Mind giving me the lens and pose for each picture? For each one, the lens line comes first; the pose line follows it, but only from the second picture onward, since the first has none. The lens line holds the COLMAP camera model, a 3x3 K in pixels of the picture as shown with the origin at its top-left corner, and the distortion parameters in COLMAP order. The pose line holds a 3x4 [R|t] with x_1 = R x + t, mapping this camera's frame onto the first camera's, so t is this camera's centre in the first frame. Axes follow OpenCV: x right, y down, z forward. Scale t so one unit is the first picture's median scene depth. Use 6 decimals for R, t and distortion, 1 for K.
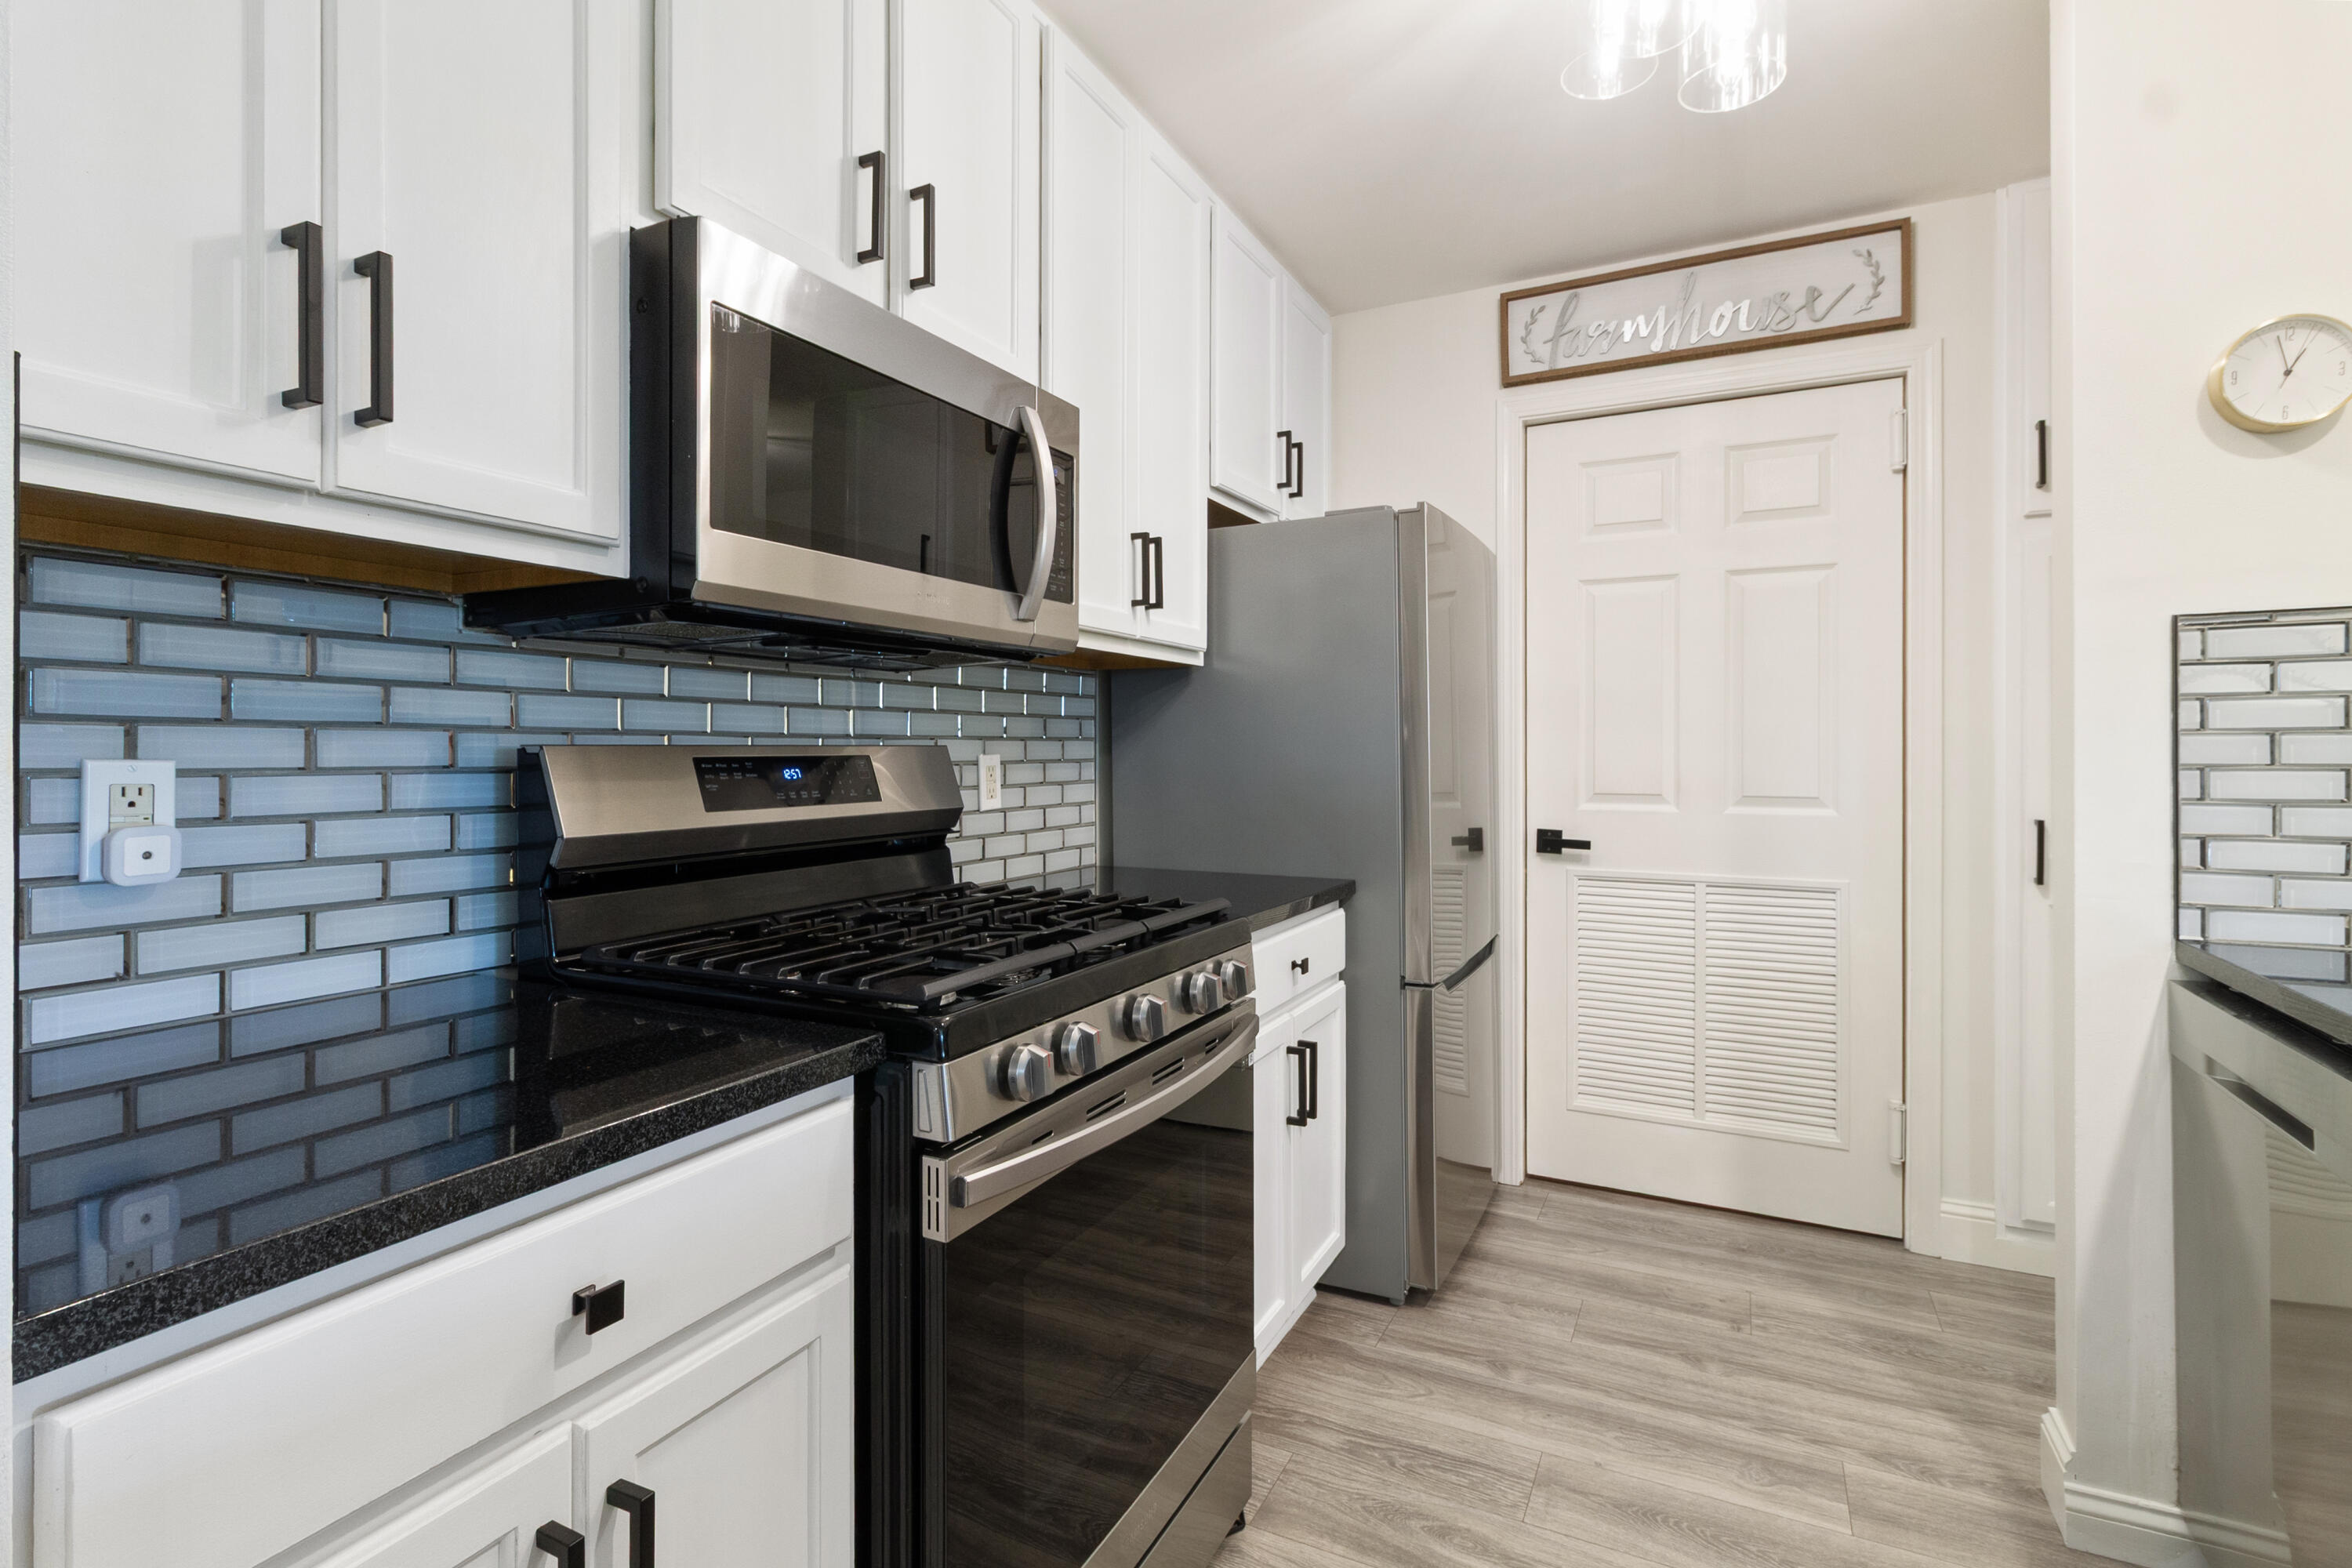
lens RADIAL K [[1117.5, 0, 1172.4], [0, 1117.5, 752.6], [0, 0, 1]] dist [0.000283, 0.000111]
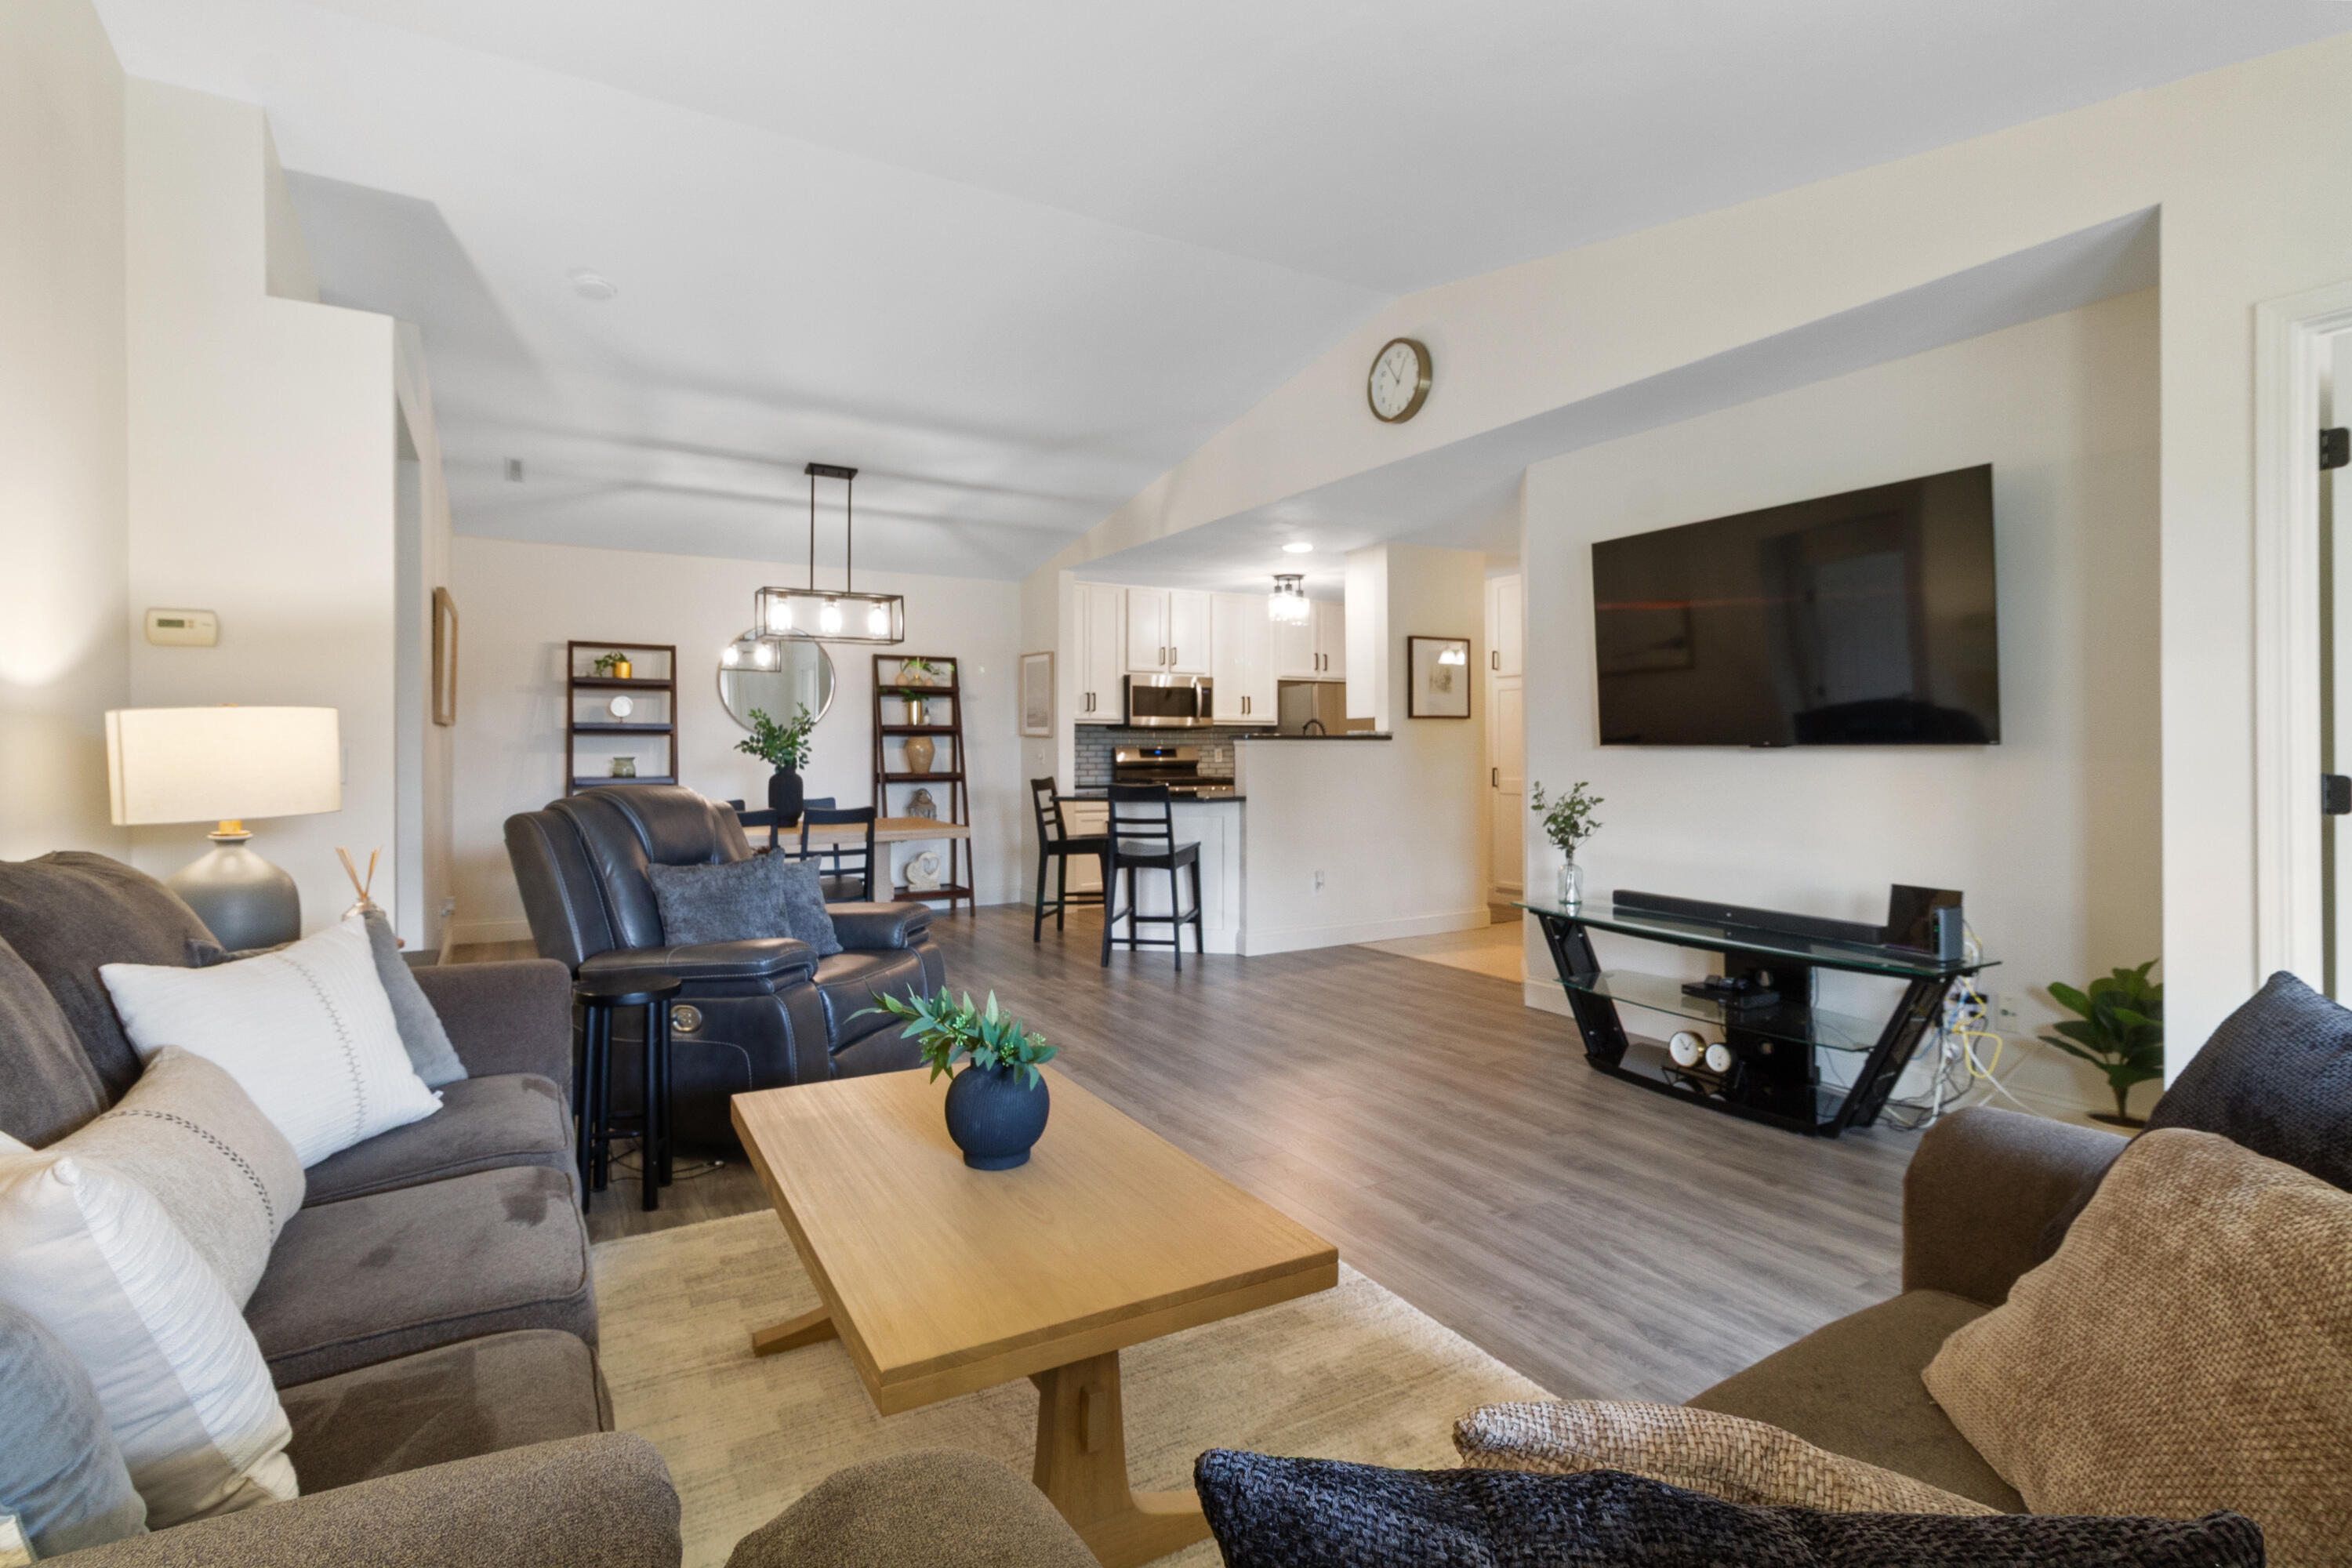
lens RADIAL K [[1117.5, 0, 1141.1], [0, 1117.5, 748.1], [0, 0, 1]] dist [0.000283, 0.000111]
pose [[0.824359, 0.000915, -0.566067, 2.451526], [-0.001204, 0.999999, -0.000137, 0.000659], [0.566066, 0.000794, 0.824359, -3.239870]]
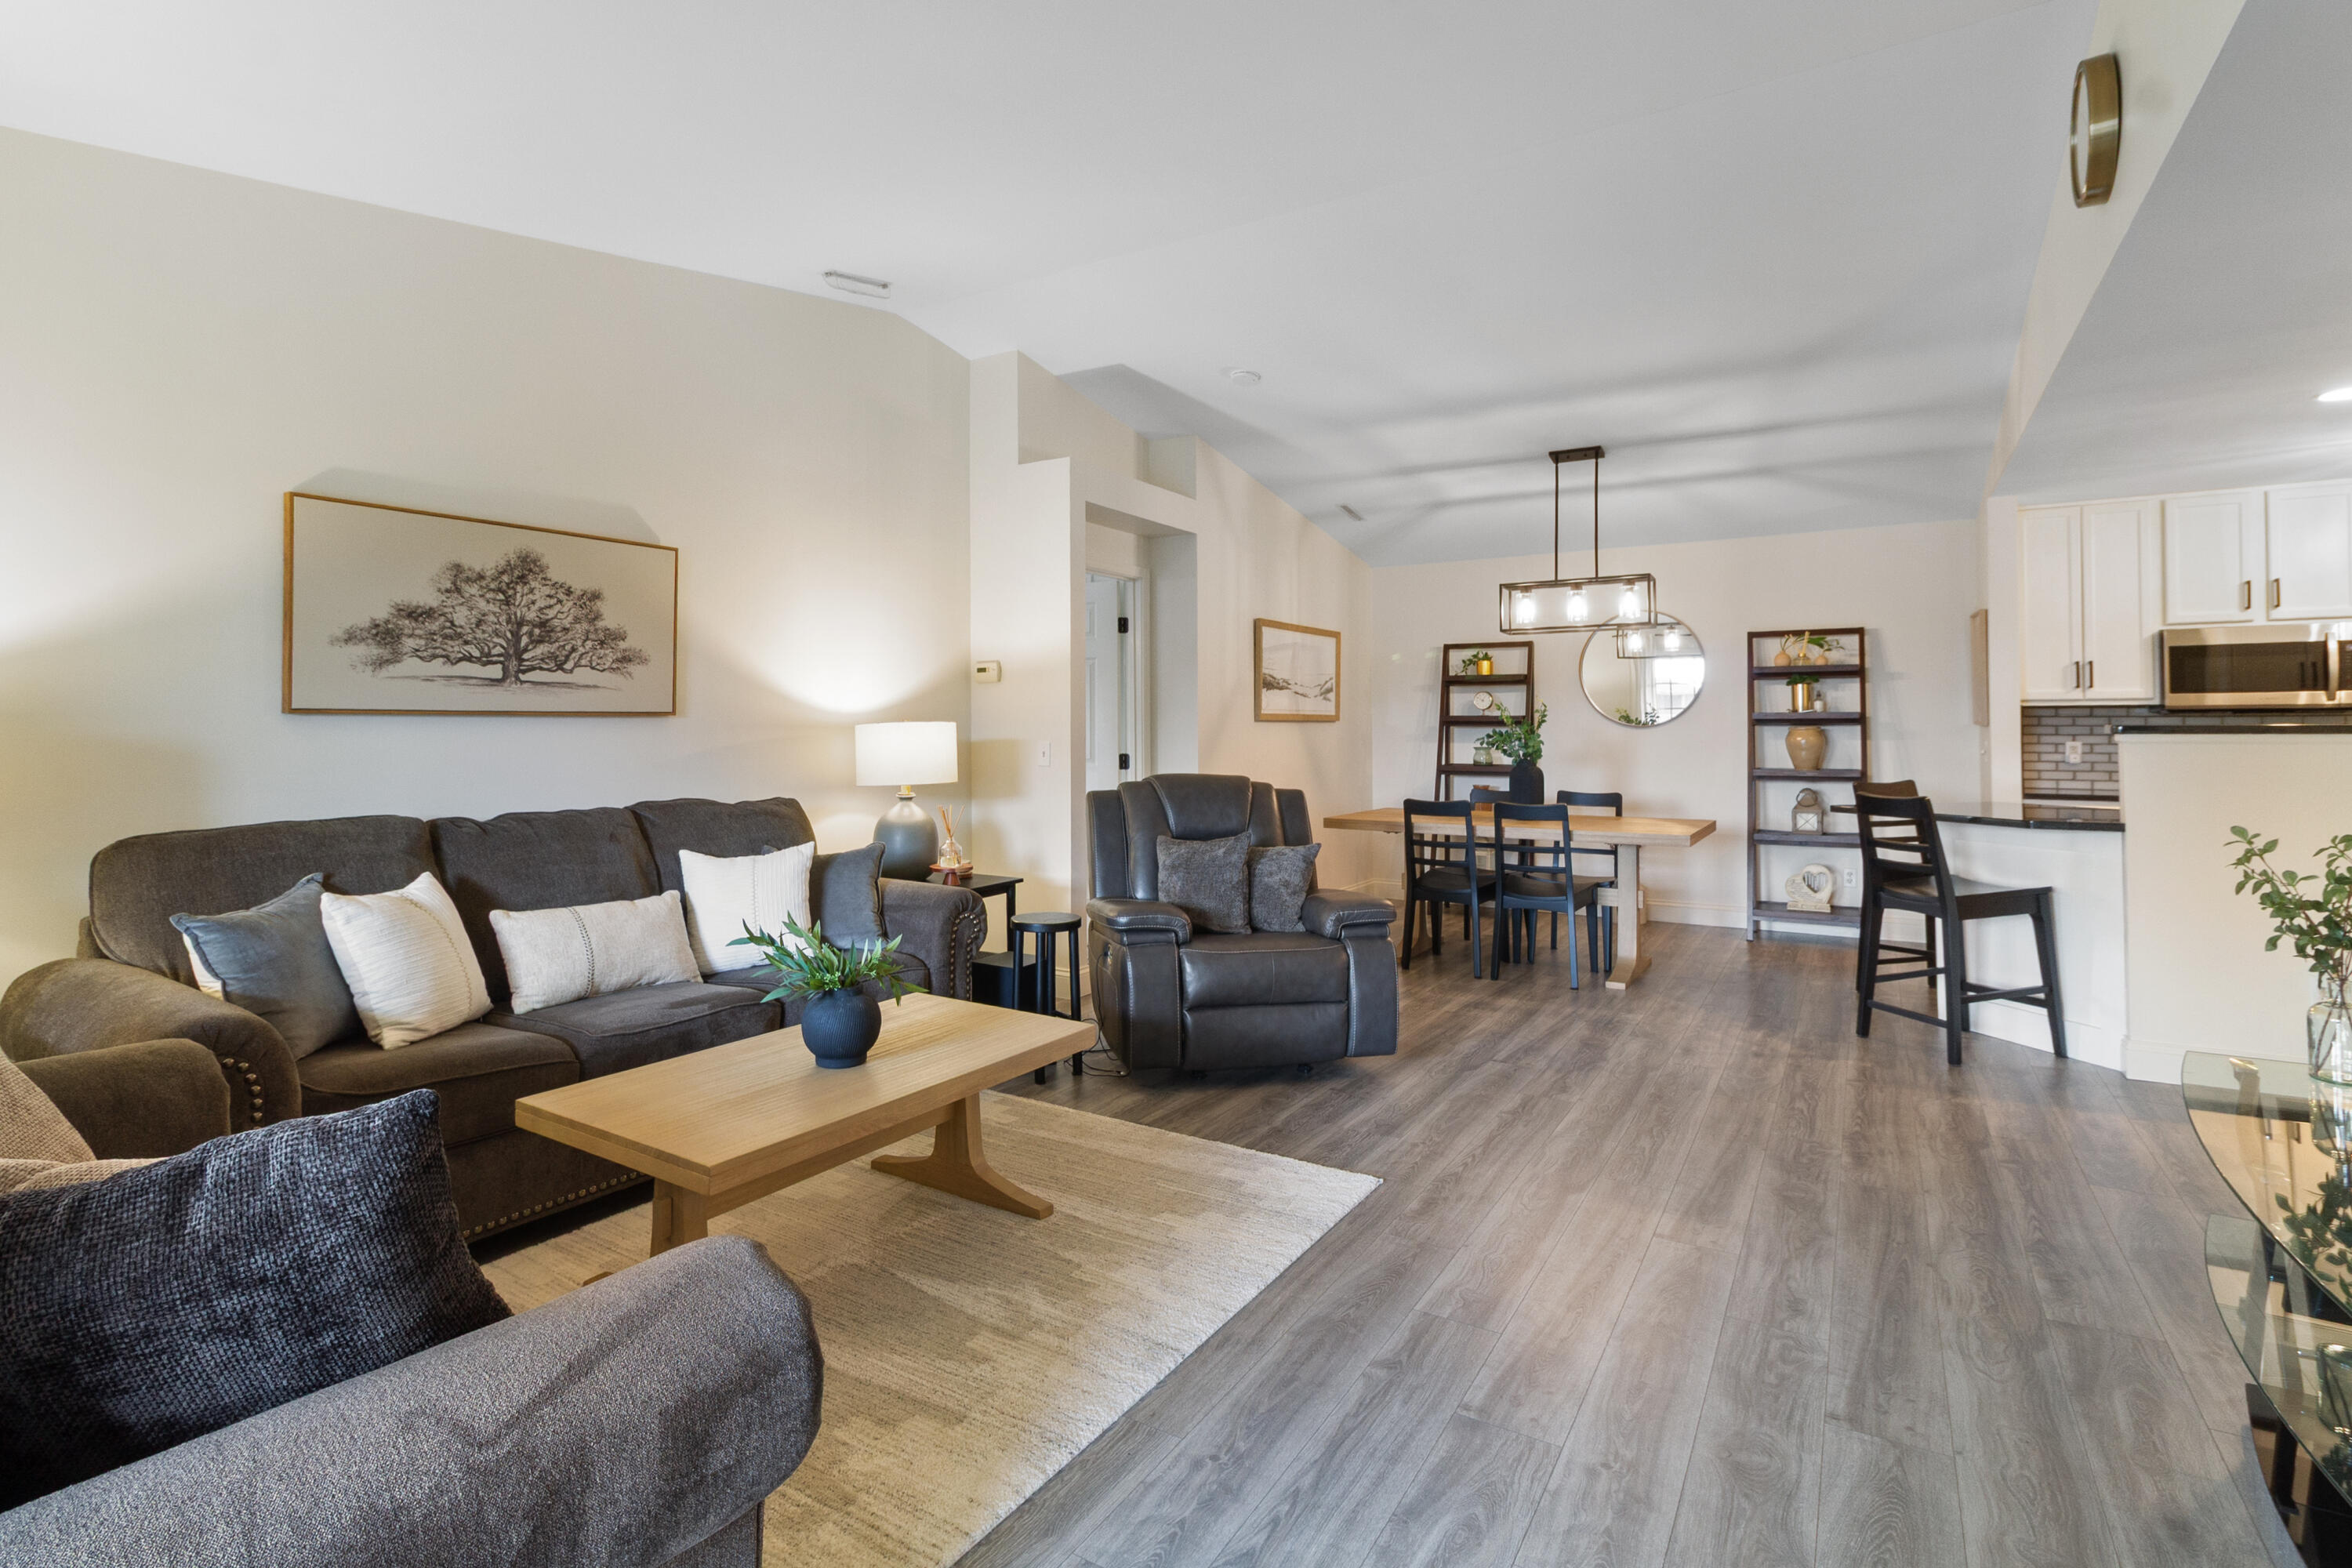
lens RADIAL K [[1117.5, 0, 1160.9], [0, 1117.5, 717.0], [0, 0, 1]] dist [0.000283, 0.000111]
pose [[-0.103814, -0.010541, -0.994541, 3.146108], [-0.000325, 0.999944, -0.010564, -0.034301], [0.994597, -0.000774, -0.103811, -1.832707]]
